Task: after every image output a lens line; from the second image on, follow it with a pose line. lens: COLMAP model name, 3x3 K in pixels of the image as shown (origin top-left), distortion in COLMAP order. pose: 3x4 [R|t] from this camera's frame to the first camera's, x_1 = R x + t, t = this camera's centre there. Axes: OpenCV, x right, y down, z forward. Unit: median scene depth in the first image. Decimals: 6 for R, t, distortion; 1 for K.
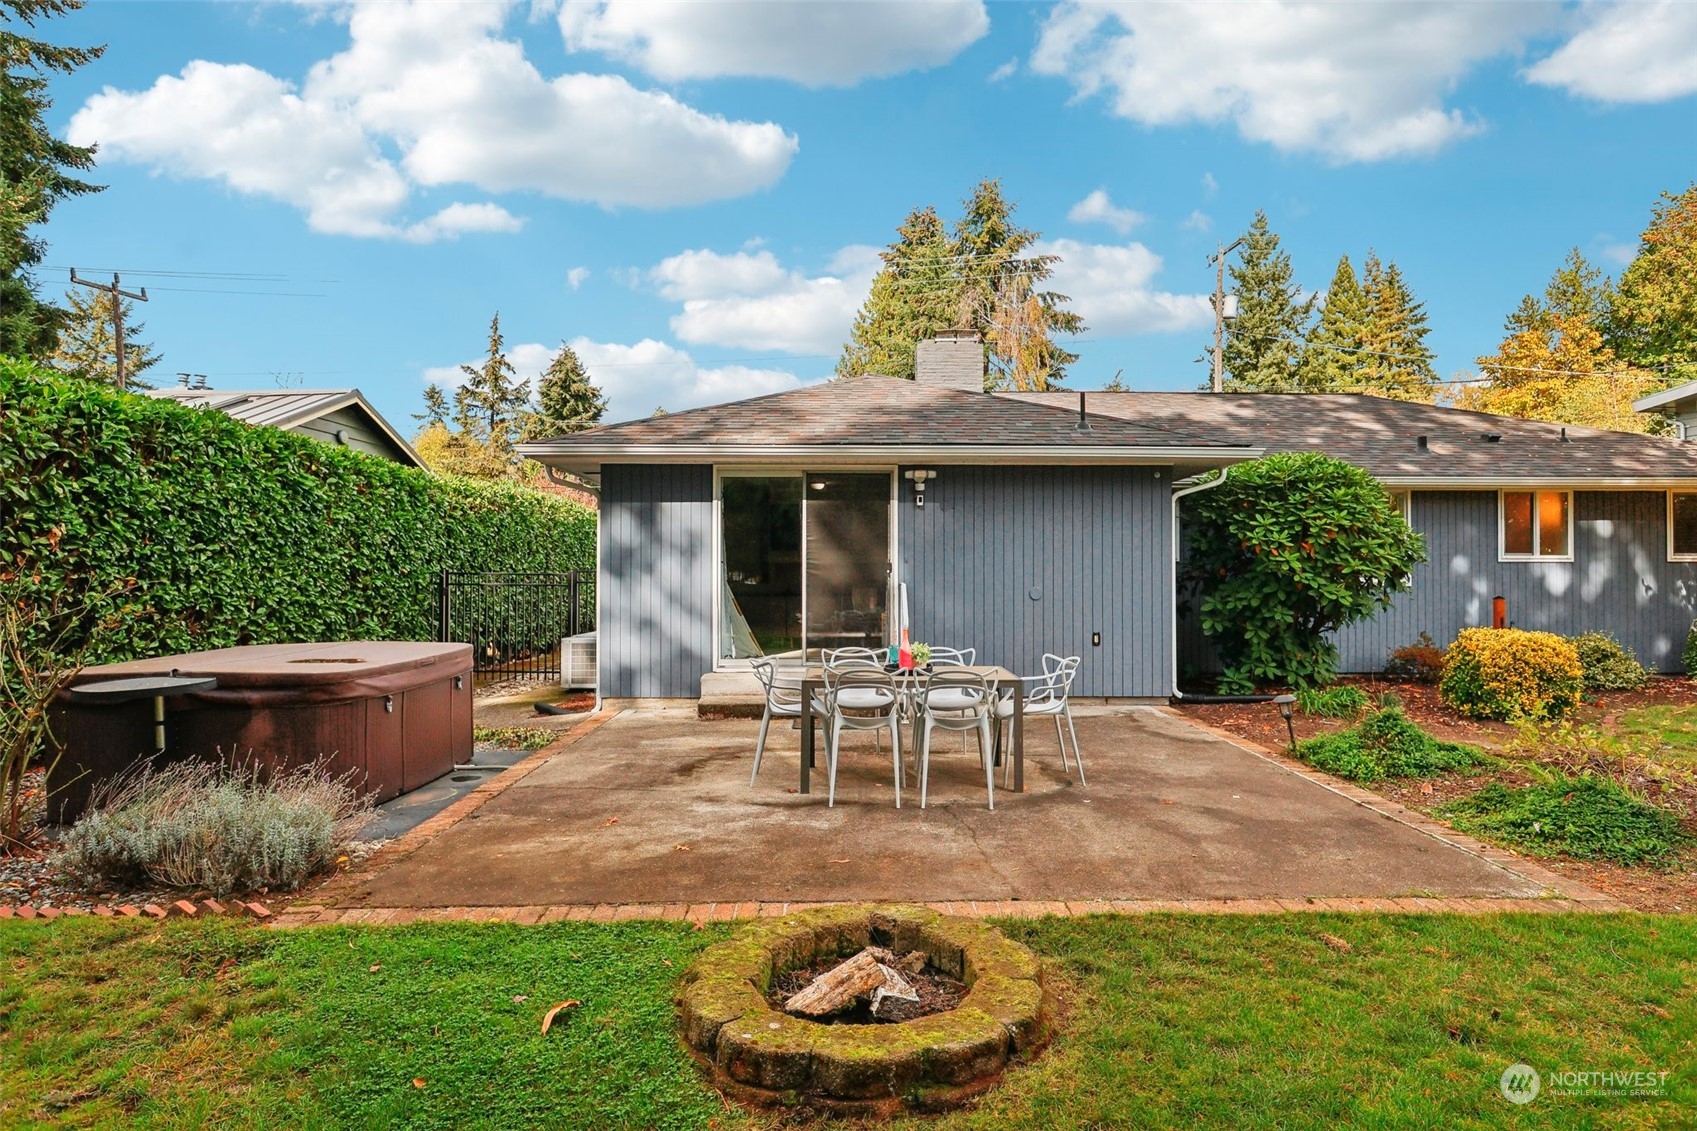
lens RADIAL K [[921.4, 0, 846.9], [0, 921.4, 558.2], [0, 0, 1]] dist [0.001765, 0.001519]
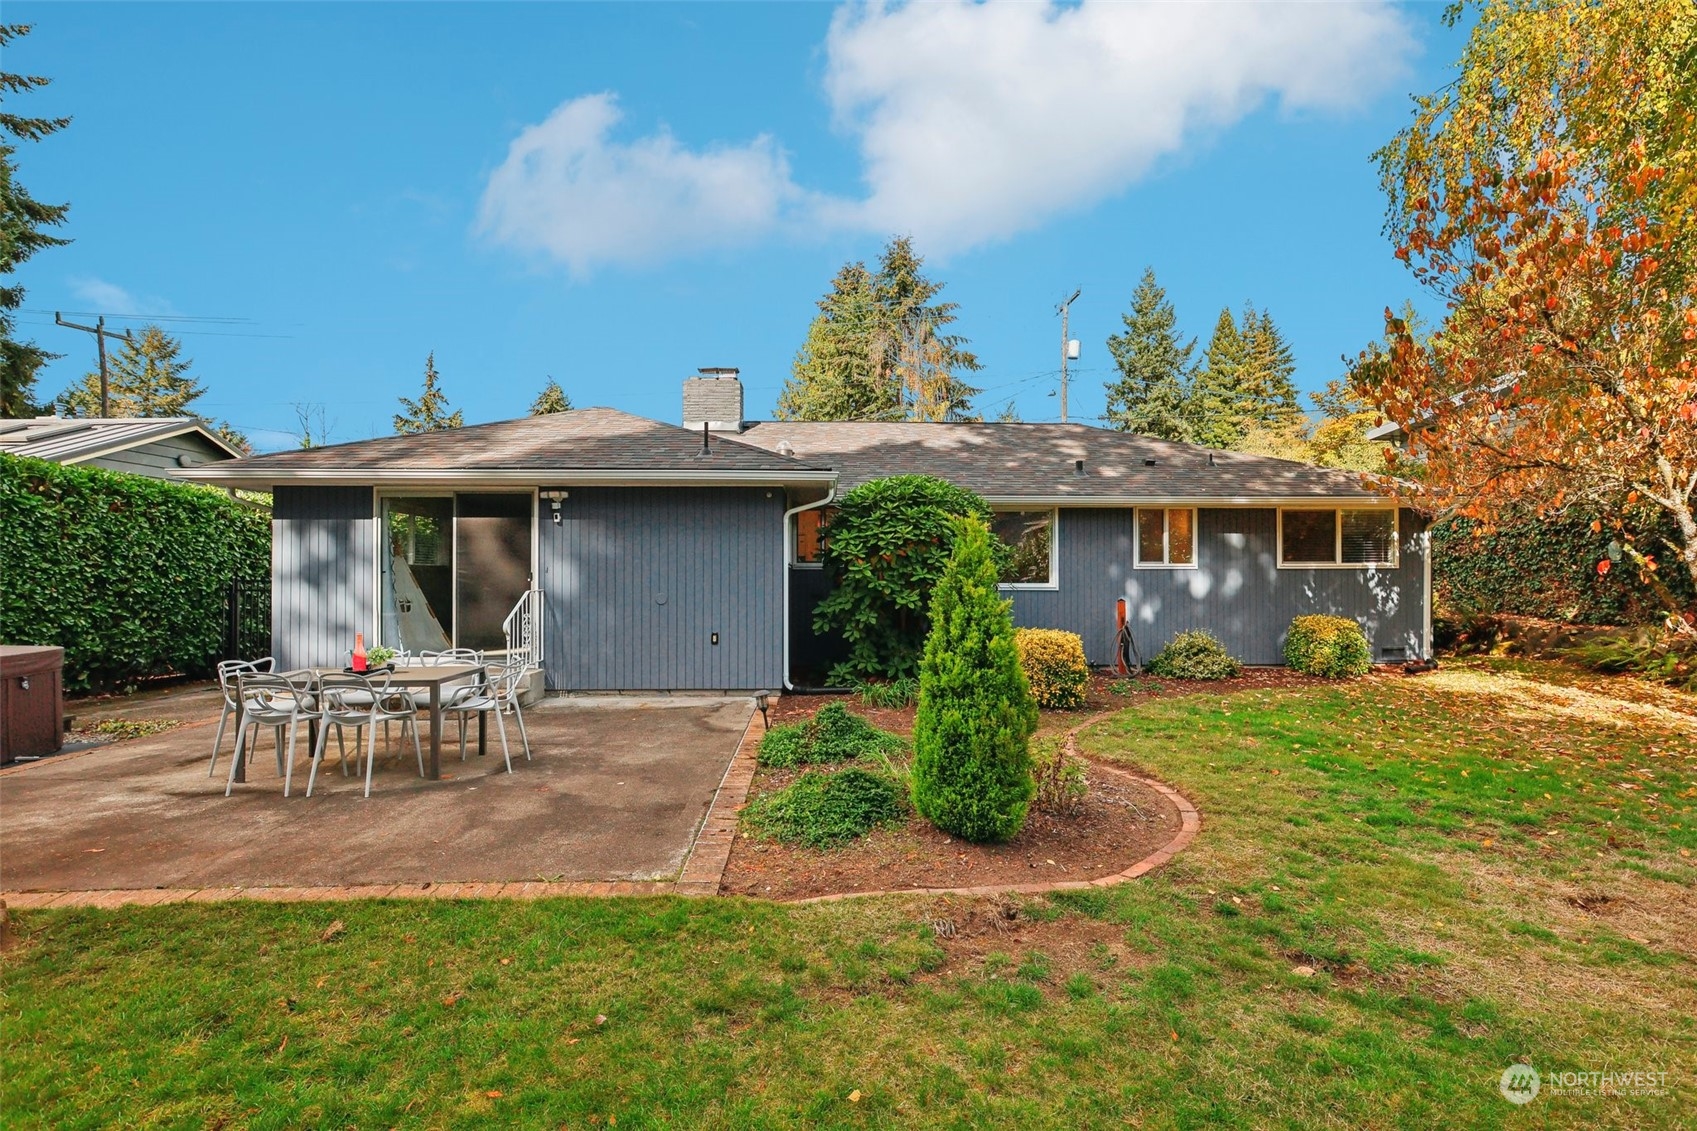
lens RADIAL K [[785.9, 0, 854.6], [0, 785.9, 568.0], [0, 0, 1]] dist [-0.001699, -0.000567]
pose [[0.999764, -0.001975, 0.021618, 0.331391], [0.001828, 0.999975, 0.006783, -0.005001], [-0.021630, -0.006742, 0.999743, 0.017189]]
